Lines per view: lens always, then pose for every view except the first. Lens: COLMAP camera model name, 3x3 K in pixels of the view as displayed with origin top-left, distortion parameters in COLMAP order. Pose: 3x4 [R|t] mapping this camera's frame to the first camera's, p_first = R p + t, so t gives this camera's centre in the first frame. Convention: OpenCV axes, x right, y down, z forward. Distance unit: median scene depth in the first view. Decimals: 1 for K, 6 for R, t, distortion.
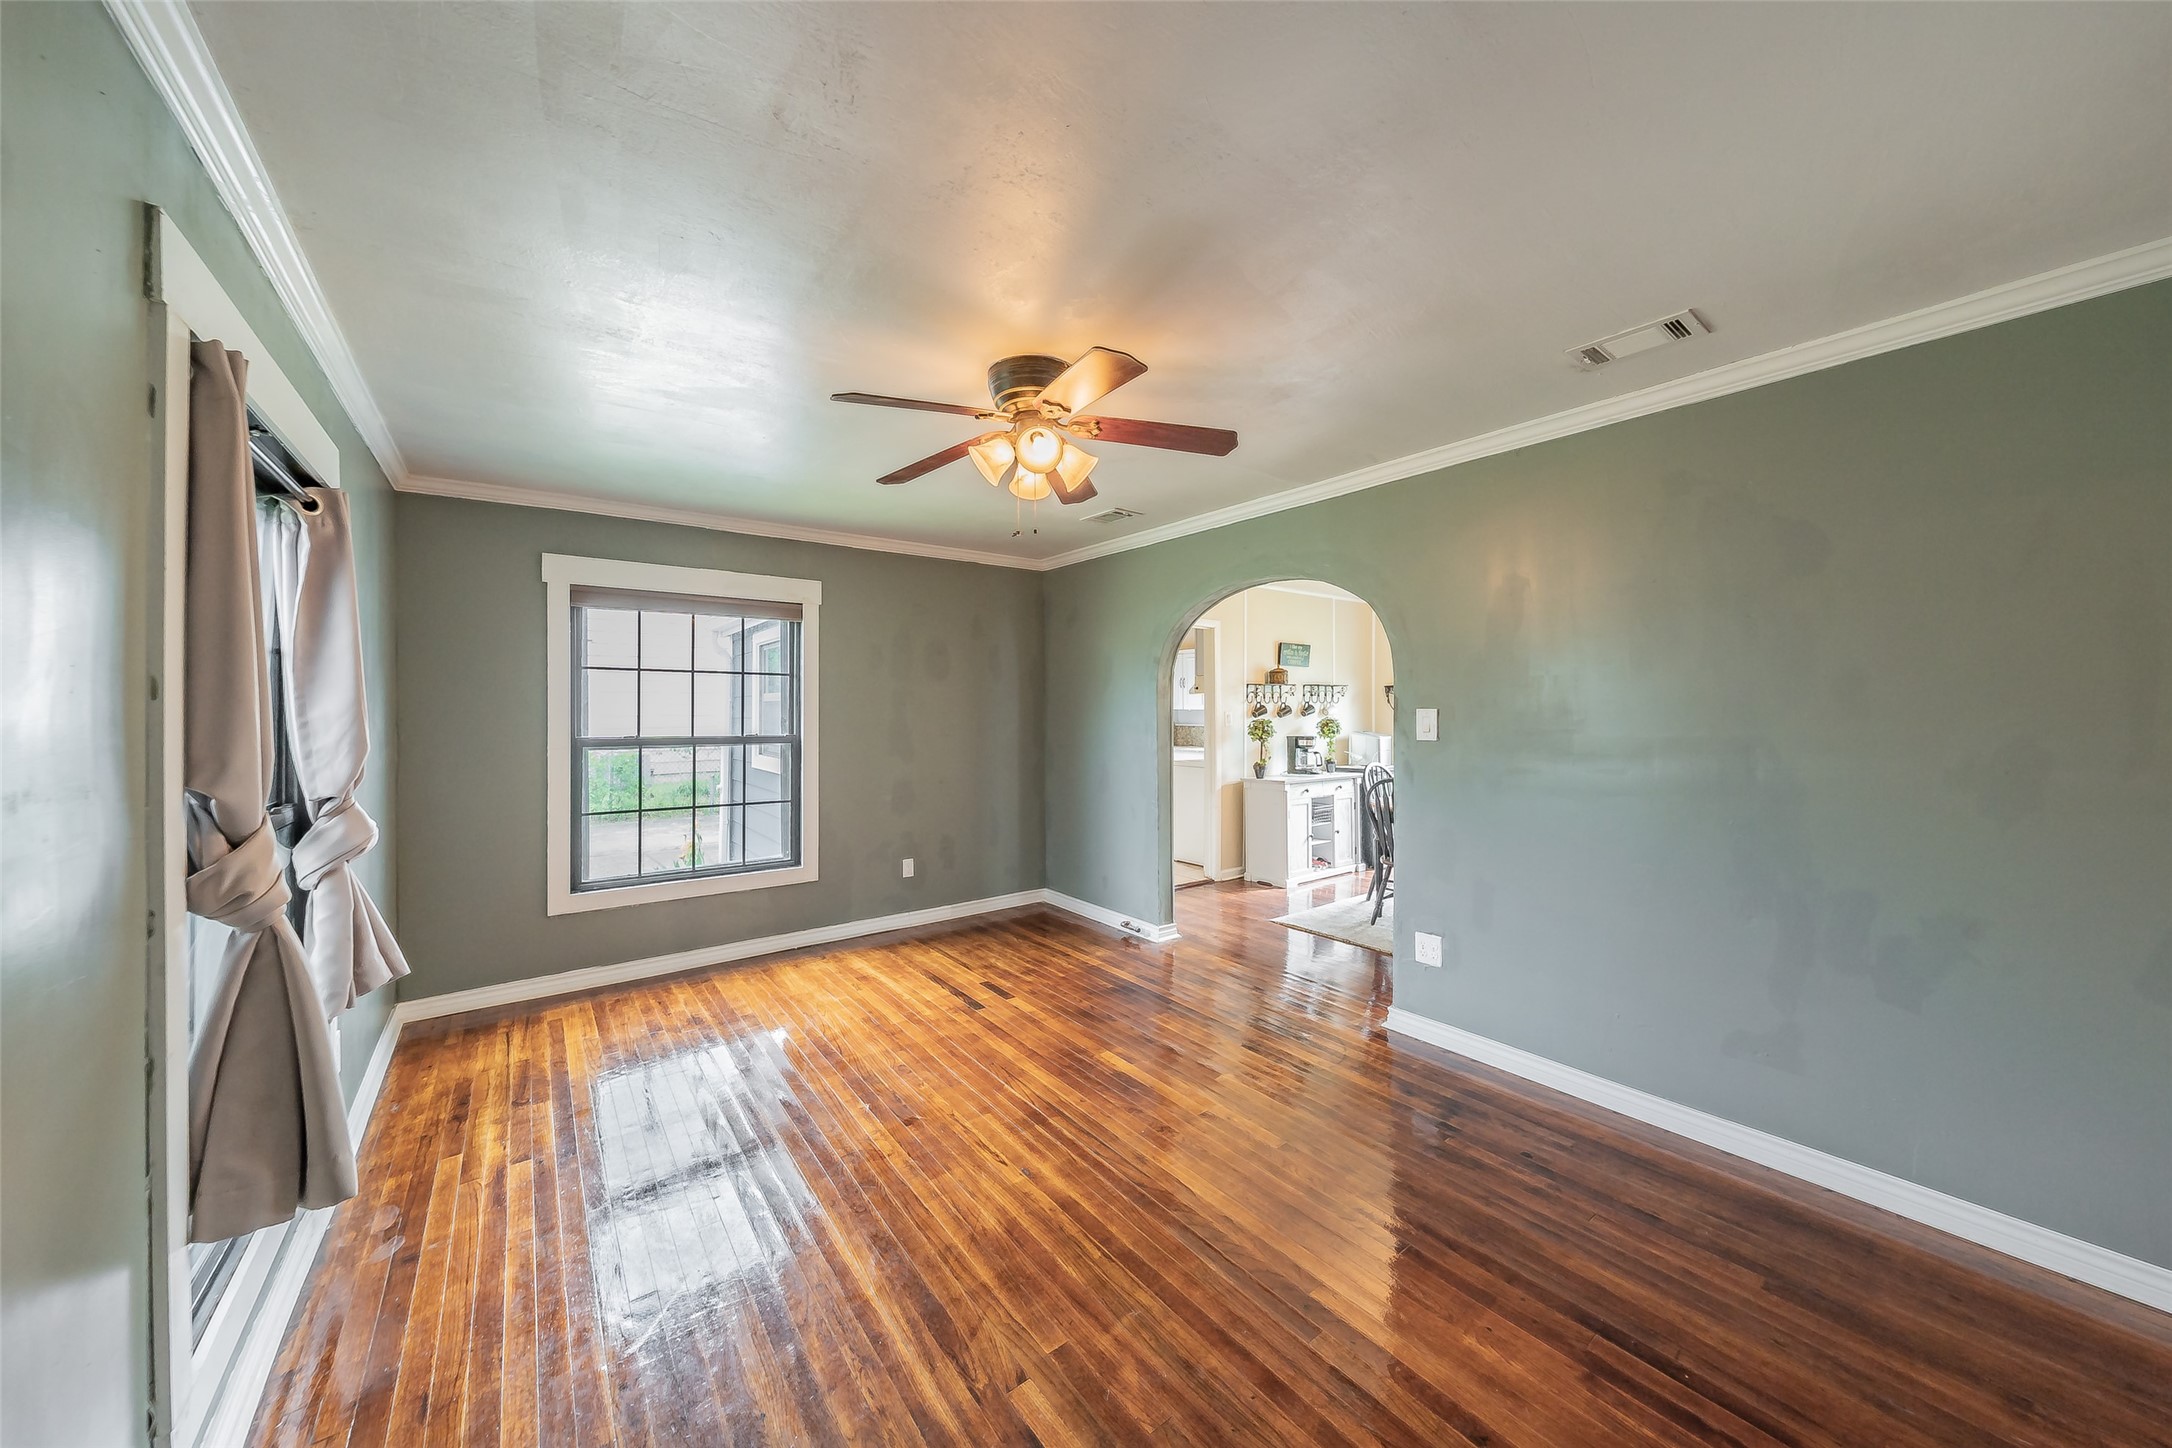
lens RADIAL K [[773.3, 0, 1103.0], [0, 773.3, 714.0], [0, 0, 1]] dist [-0.001213, -0.000137]
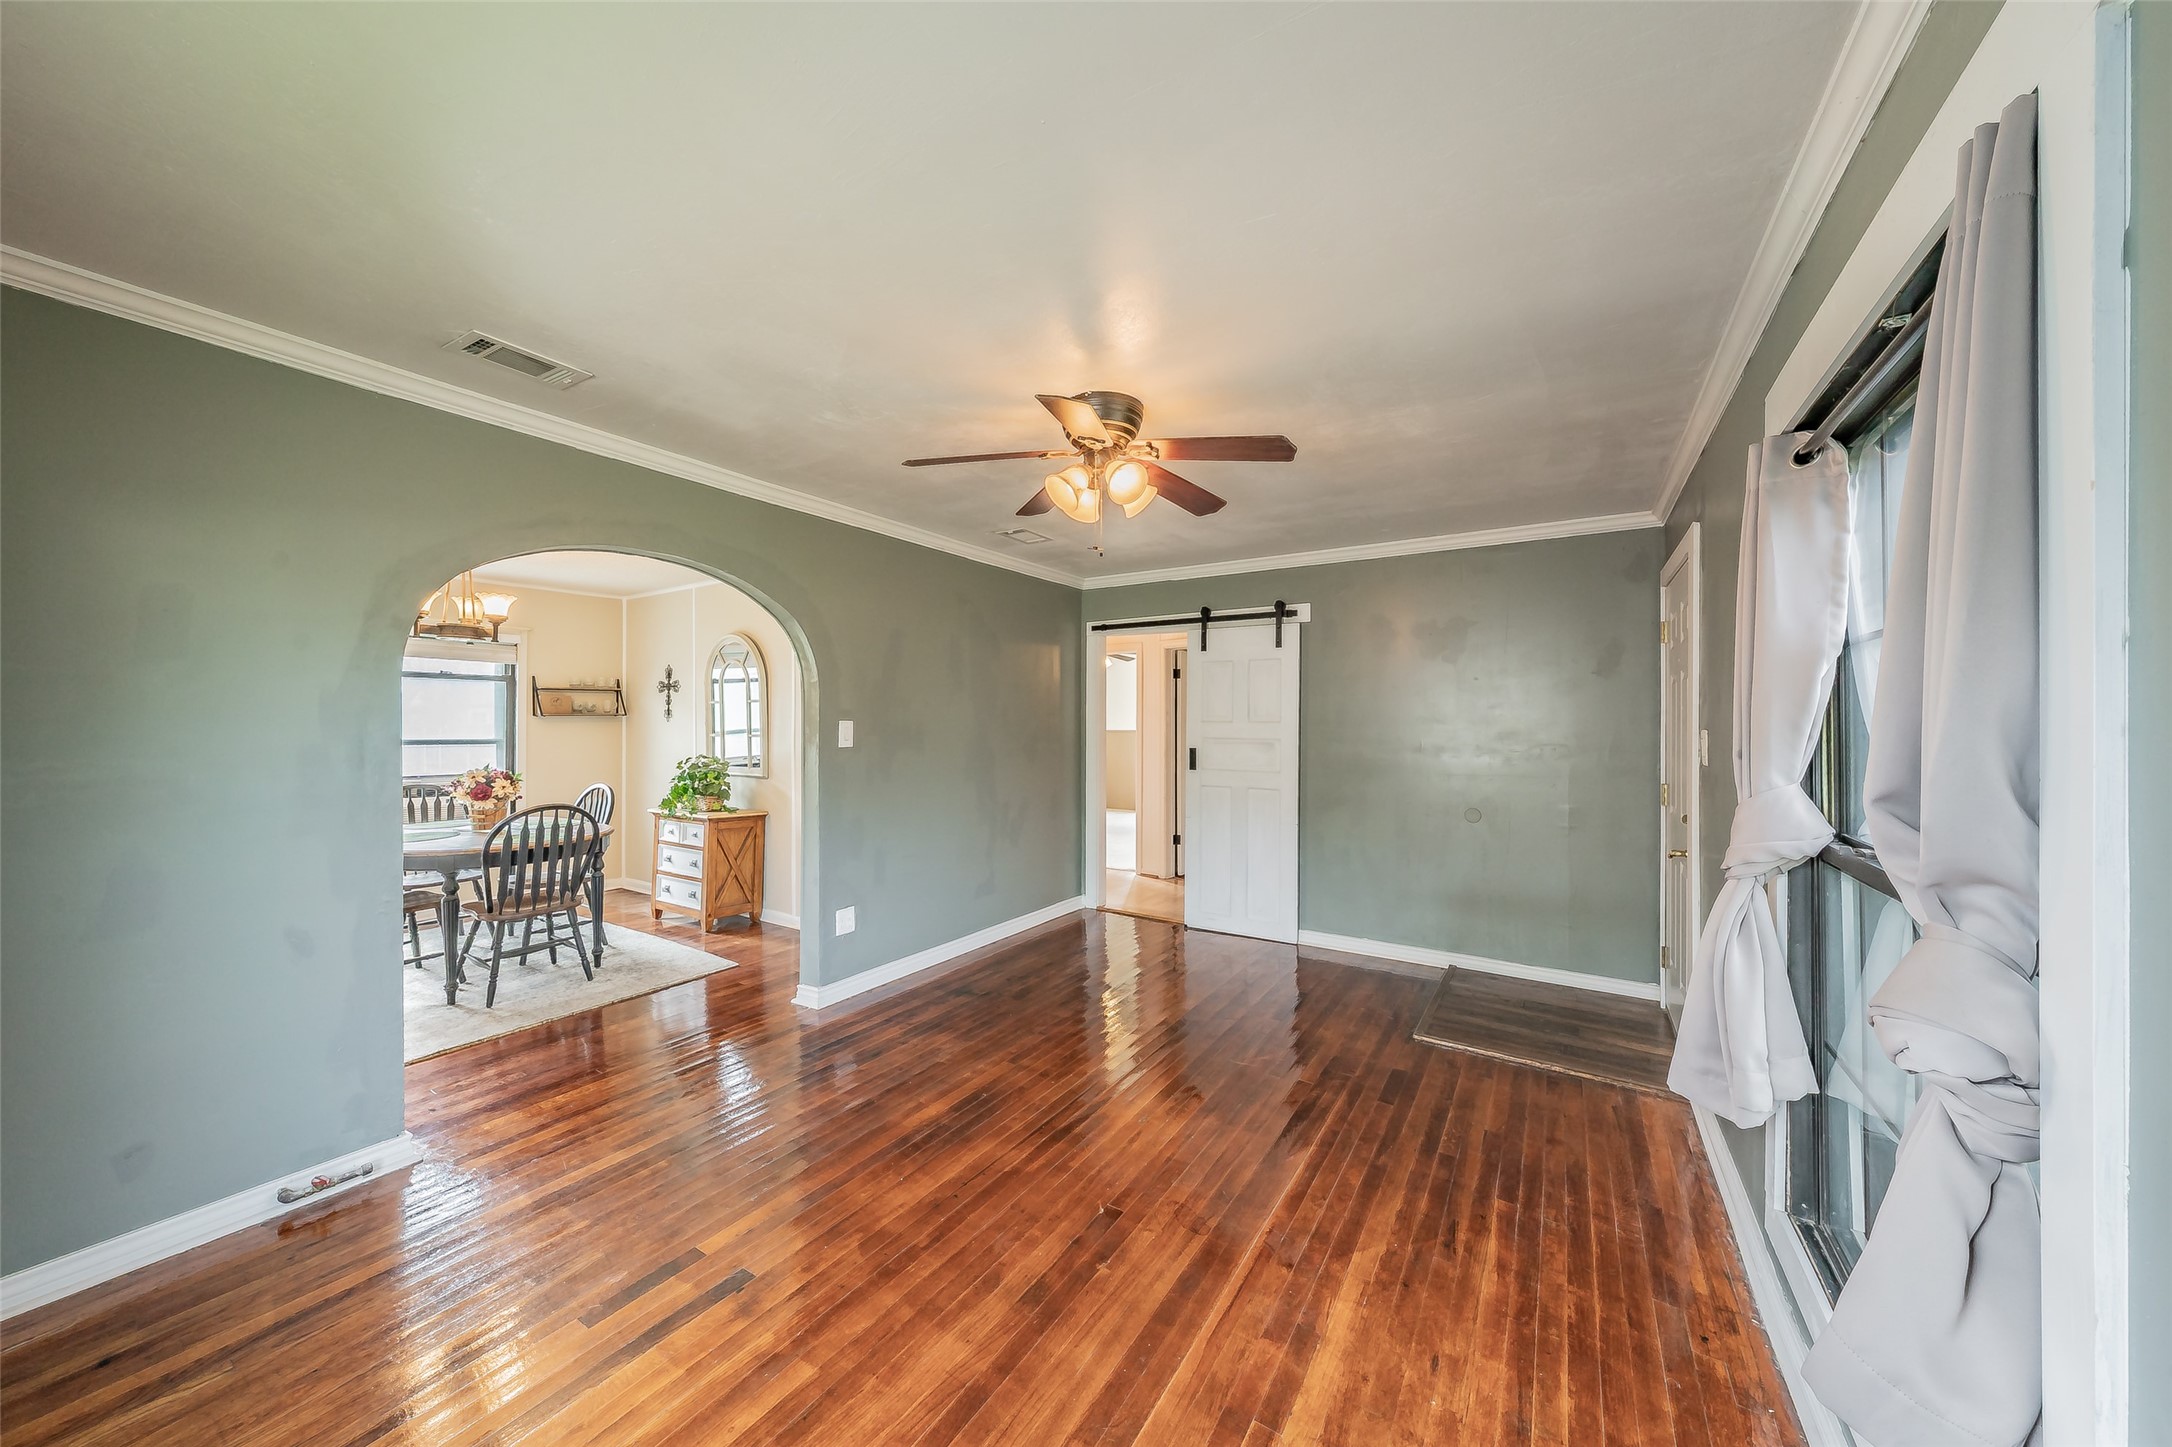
lens RADIAL K [[767.6, 0, 1086.0], [0, 767.6, 723.5], [0, 0, 1]] dist [0.000964, 0.000076]
pose [[-0.365342, 0.002354, 0.930871, -0.544816], [0.002525, 0.999996, -0.001538, 0.000194], [-0.930870, 0.001788, -0.365346, 0.716608]]
